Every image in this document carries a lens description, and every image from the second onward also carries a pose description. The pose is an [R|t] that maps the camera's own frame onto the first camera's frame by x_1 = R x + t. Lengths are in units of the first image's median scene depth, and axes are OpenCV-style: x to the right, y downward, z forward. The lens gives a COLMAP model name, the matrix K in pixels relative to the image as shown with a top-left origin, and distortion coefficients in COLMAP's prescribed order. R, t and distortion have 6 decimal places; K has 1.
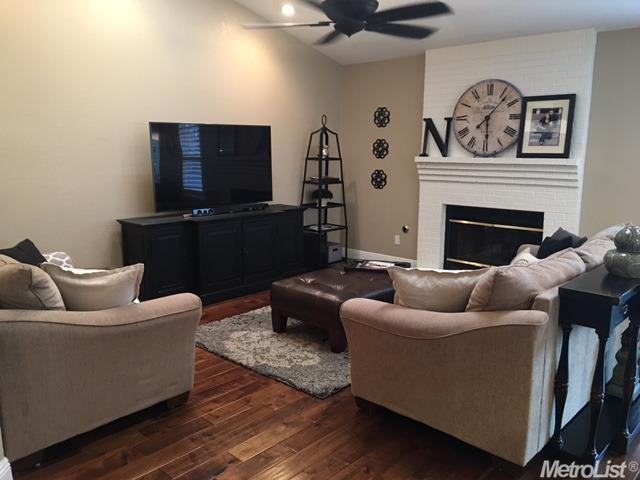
lens RADIAL K [[545.1, 0, 318.5], [0, 545.1, 240.6], [0, 0, 1]] dist [0.069996, -0.104326]
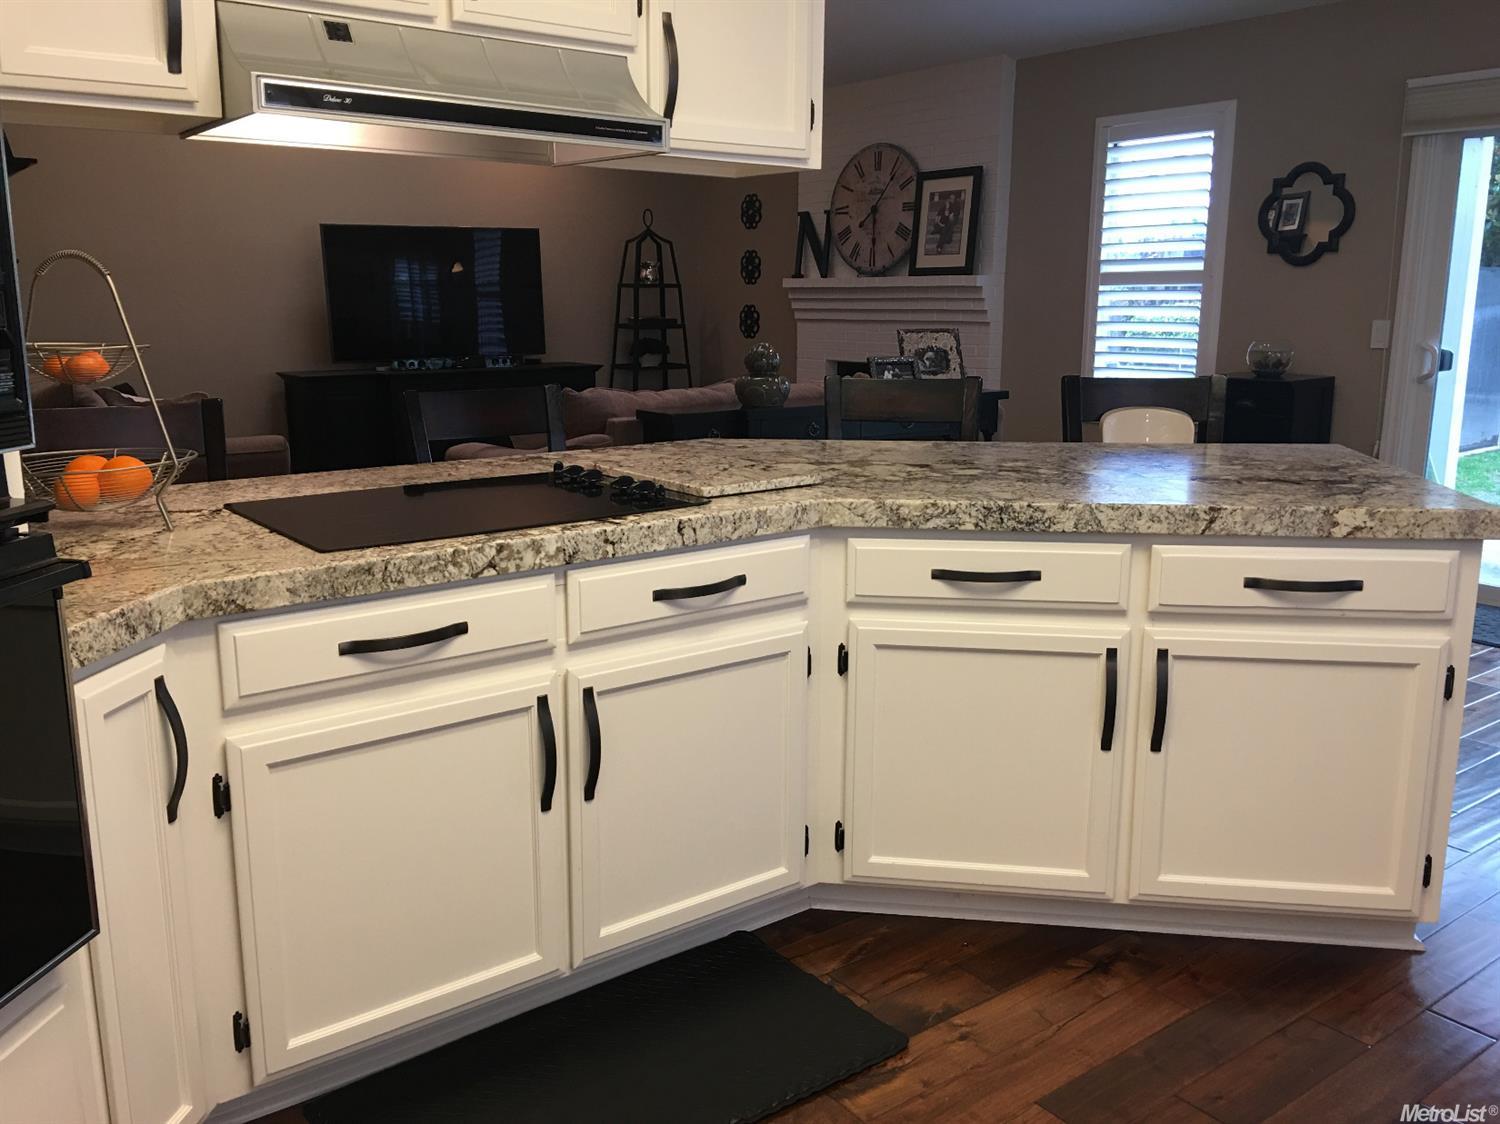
lens RADIAL K [[1277.5, 0, 733.7], [0, 1277.5, 564.9], [0, 0, 1]] dist [0.069996, -0.104326]
pose [[0.983572, 0.028359, -0.178274, 0.413233], [-0.020748, 0.998798, 0.044414, 0.101158], [0.179319, -0.039986, 0.982978, -0.404591]]
